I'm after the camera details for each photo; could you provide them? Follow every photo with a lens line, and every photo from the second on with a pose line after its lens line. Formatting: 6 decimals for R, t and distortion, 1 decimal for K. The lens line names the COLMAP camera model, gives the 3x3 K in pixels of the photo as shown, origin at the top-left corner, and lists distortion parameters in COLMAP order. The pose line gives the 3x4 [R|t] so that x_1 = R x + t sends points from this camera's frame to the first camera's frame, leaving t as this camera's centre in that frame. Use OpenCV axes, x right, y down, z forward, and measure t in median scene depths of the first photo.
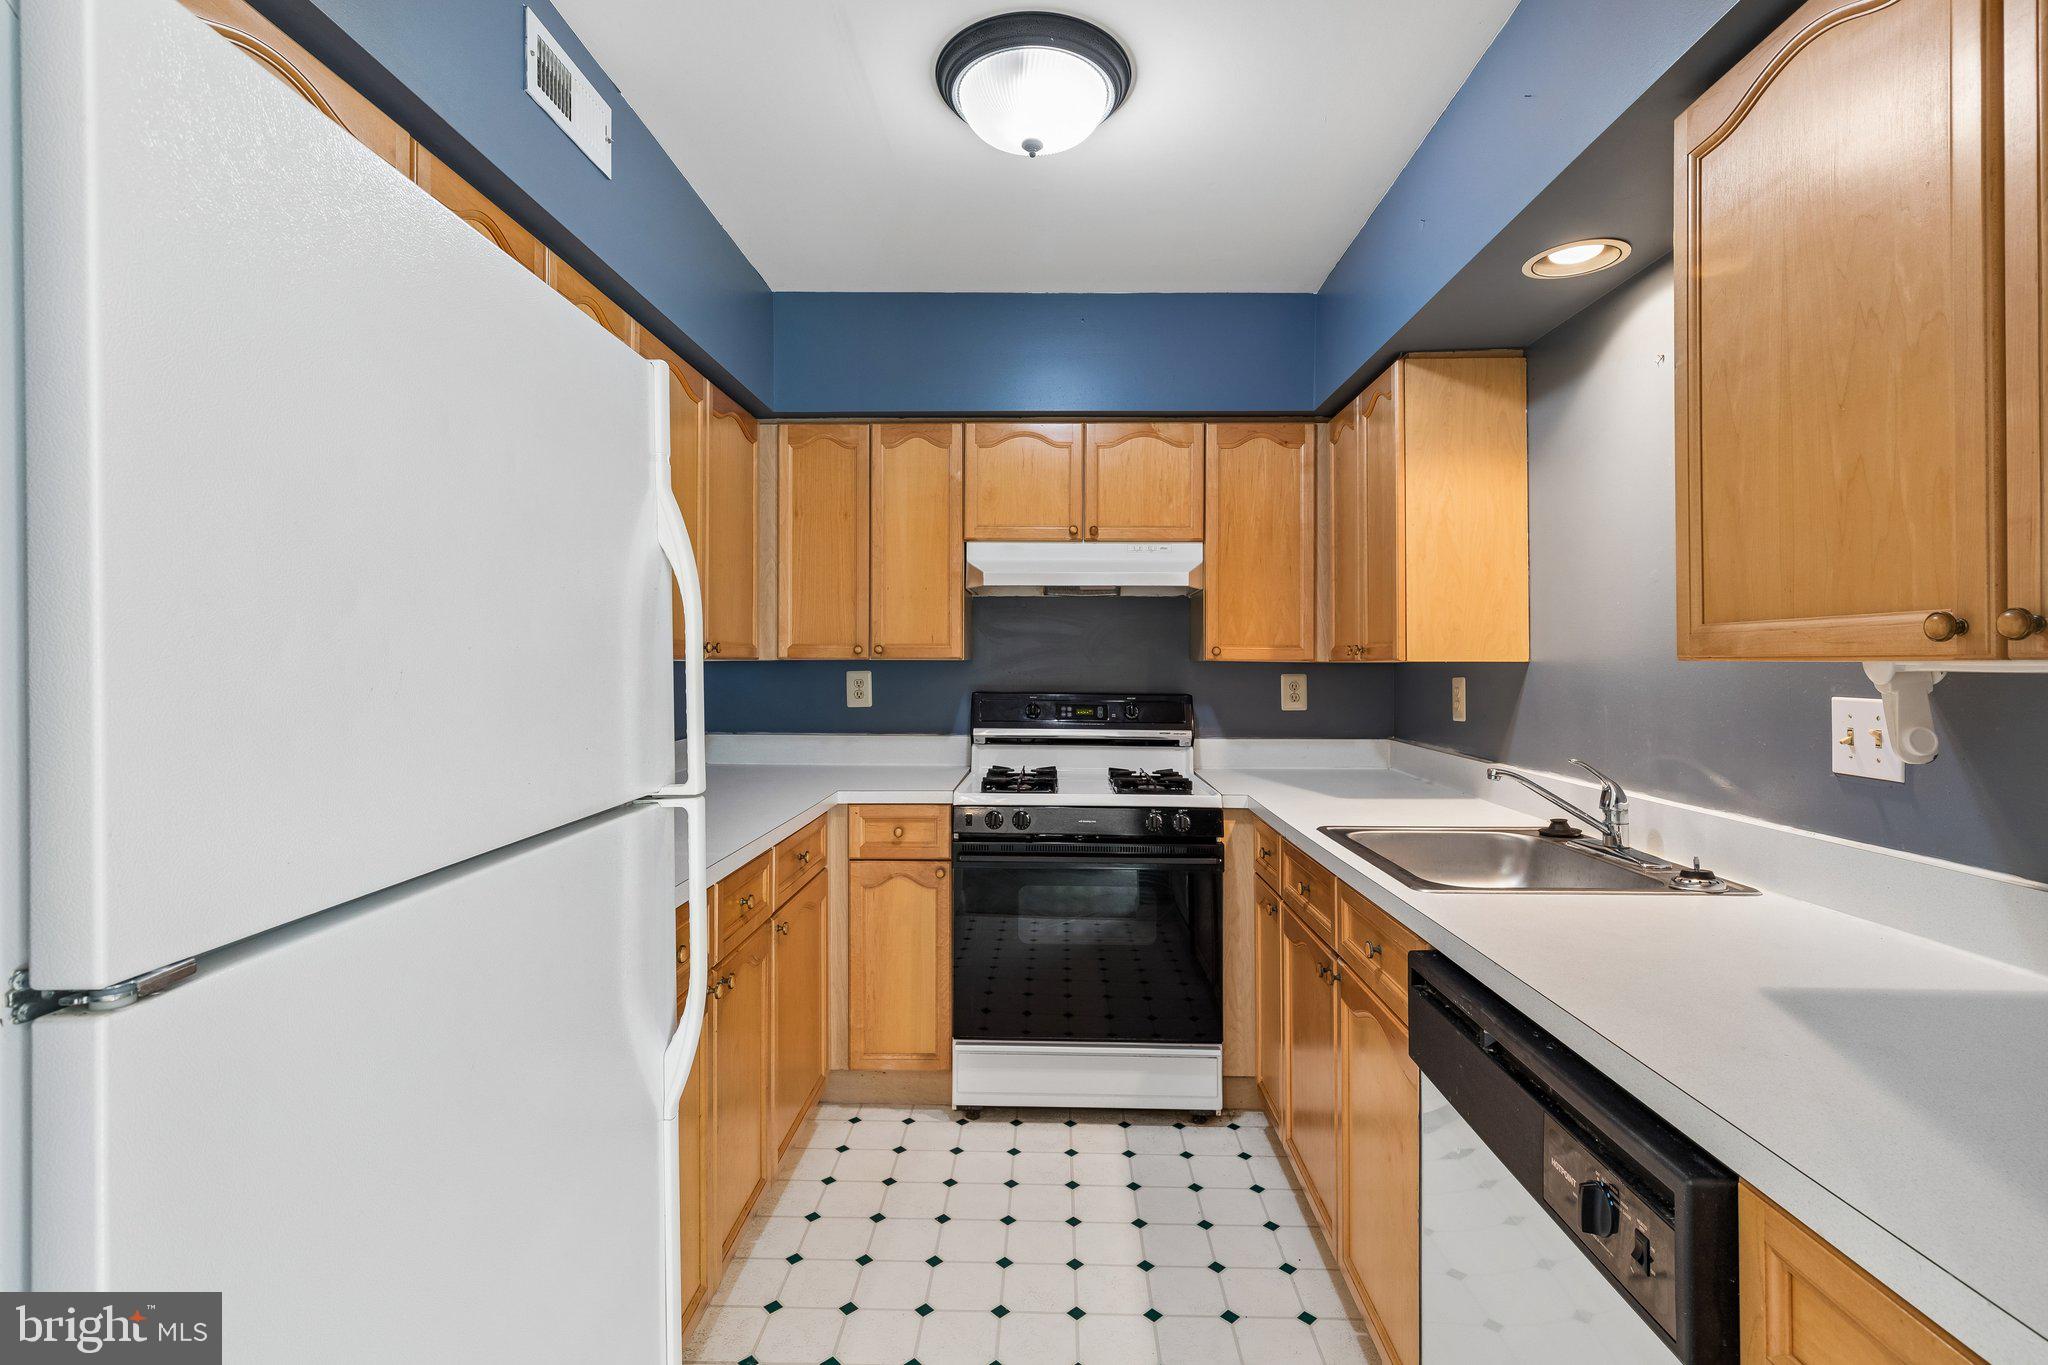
lens RADIAL K [[941.6, 0, 1017.1], [0, 941.6, 586.7], [0, 0, 1]] dist [0.001652, -0.000192]
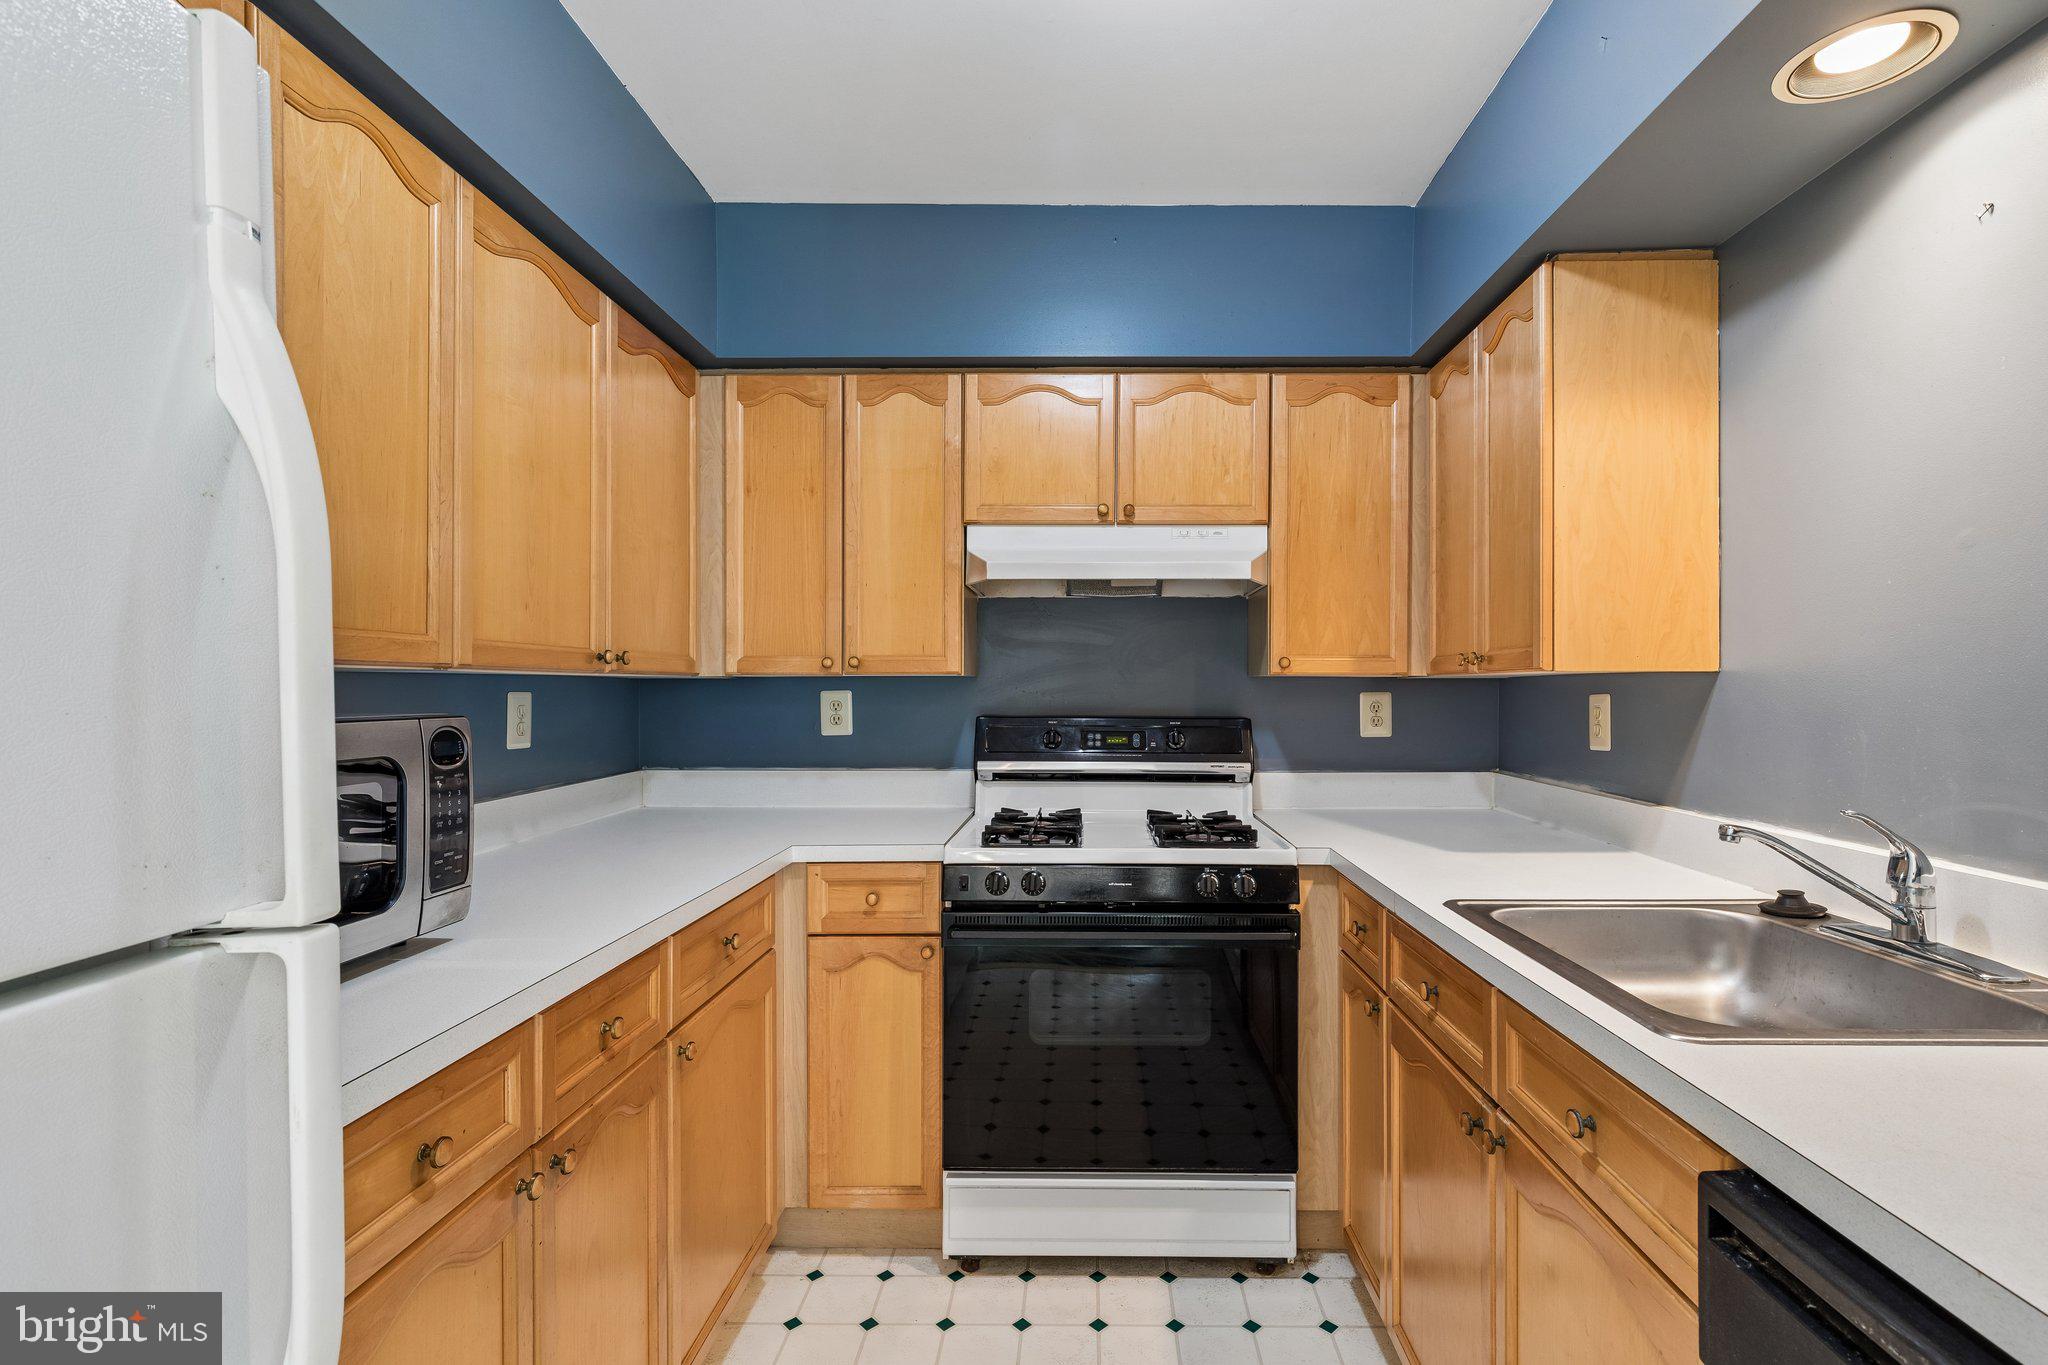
lens RADIAL K [[966.7, 0, 1064.5], [0, 966.7, 678.3], [0, 0, 1]] dist [0.006620, -0.000501]
pose [[0.999847, -0.003480, 0.017160, 0.016638], [0.002258, 0.997492, 0.070739, 0.028266], [-0.017363, -0.070690, 0.997347, 0.233776]]
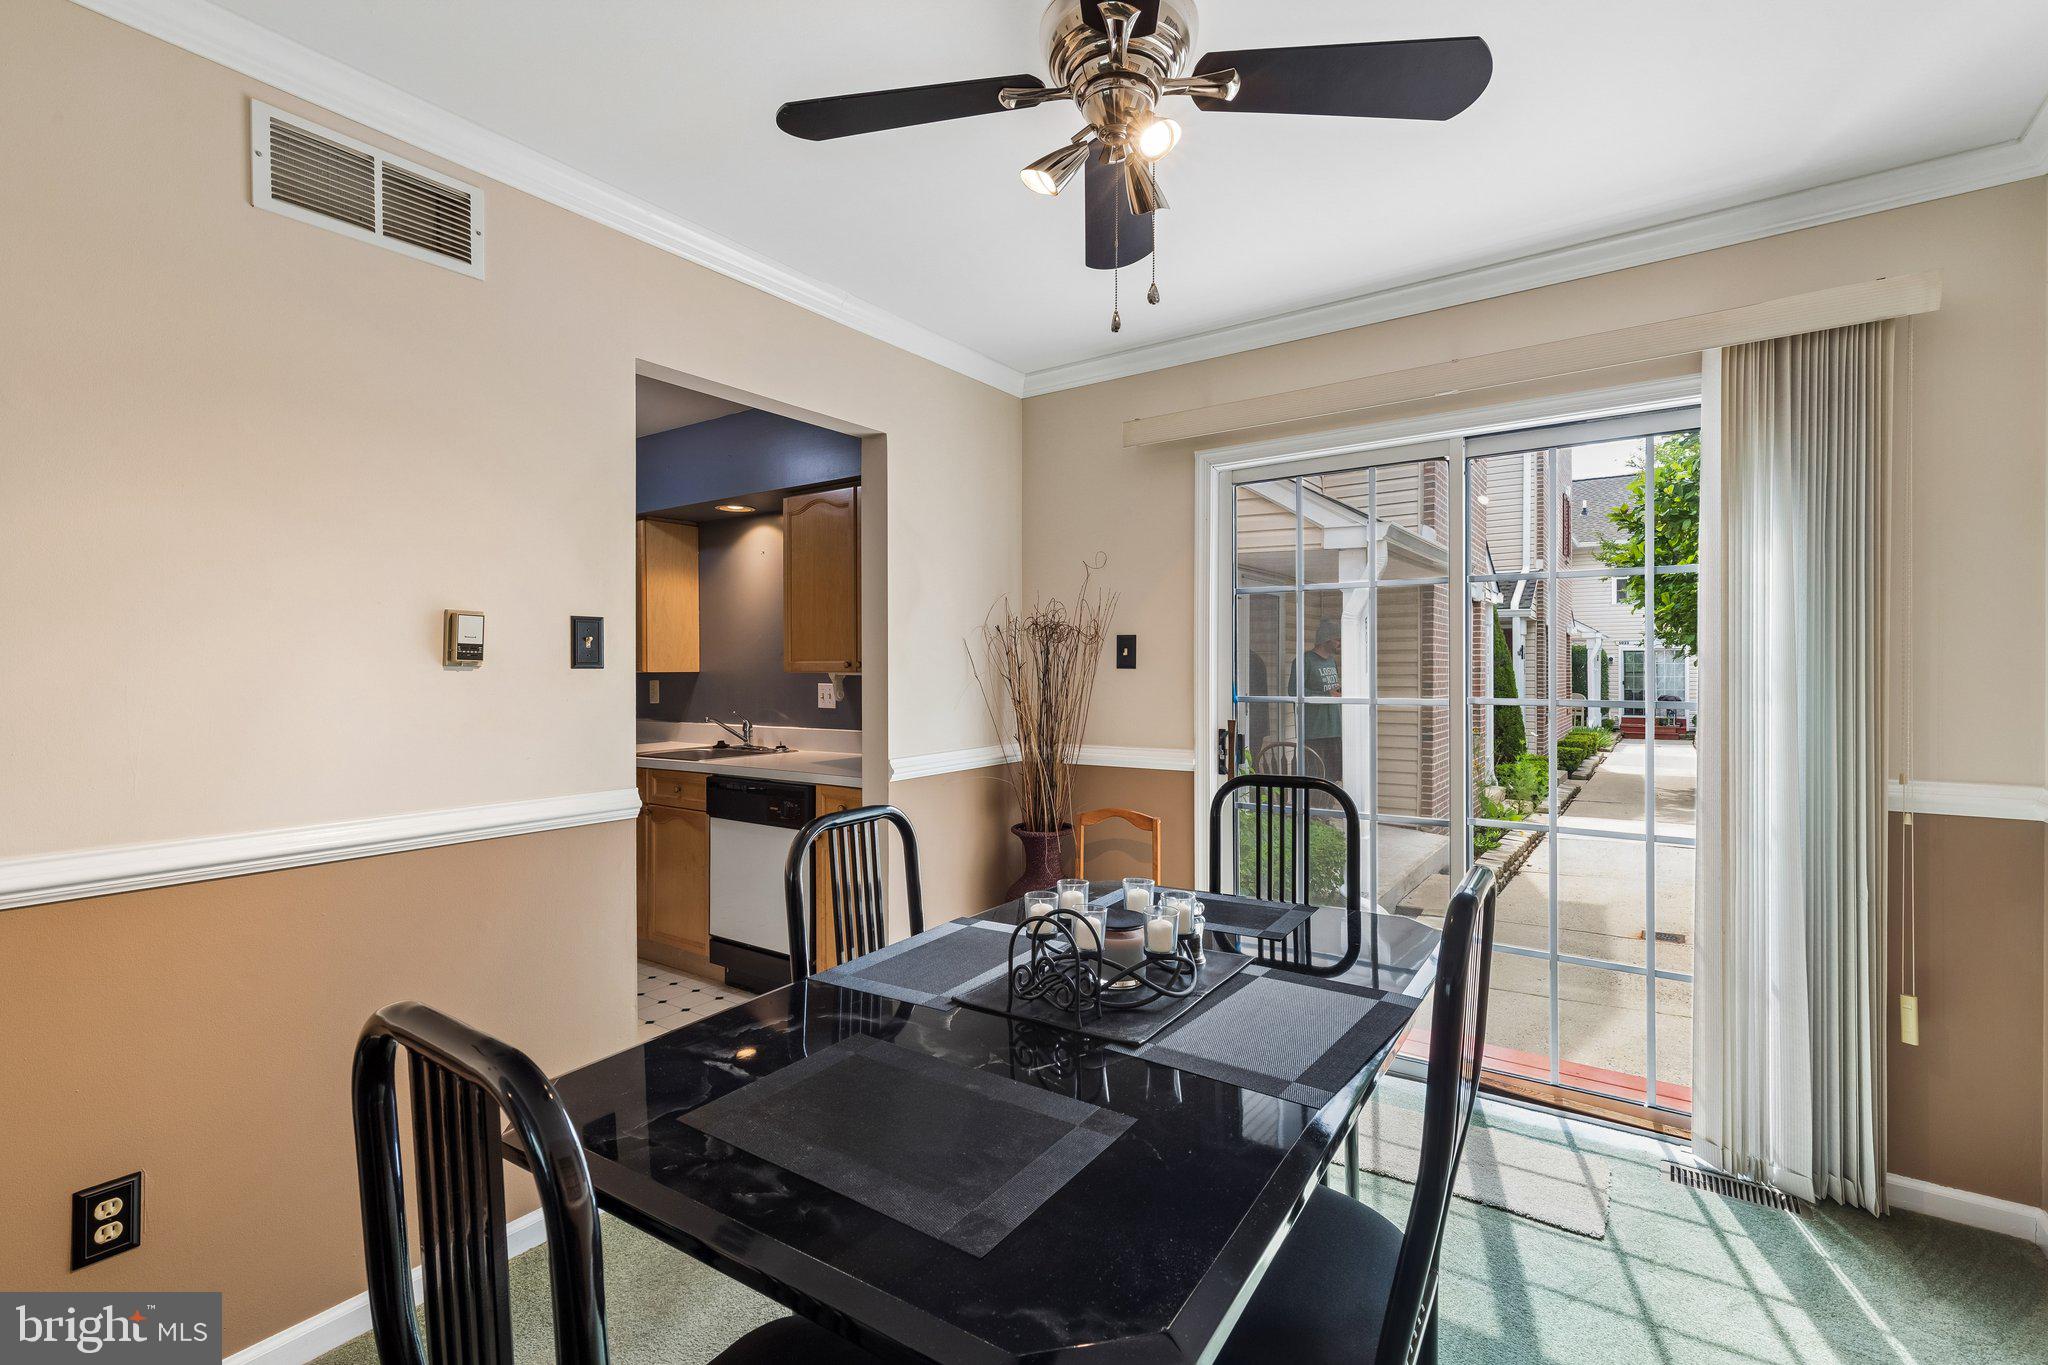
lens RADIAL K [[919.9, 0, 1028.4], [0, 919.9, 676.7], [0, 0, 1]] dist [0.003253, 0.000517]
pose [[0.557175, -0.010933, 0.830323, -0.691113], [-0.061700, 0.996604, 0.054526, -0.062008], [-0.828099, -0.081611, 0.554609, -0.681594]]
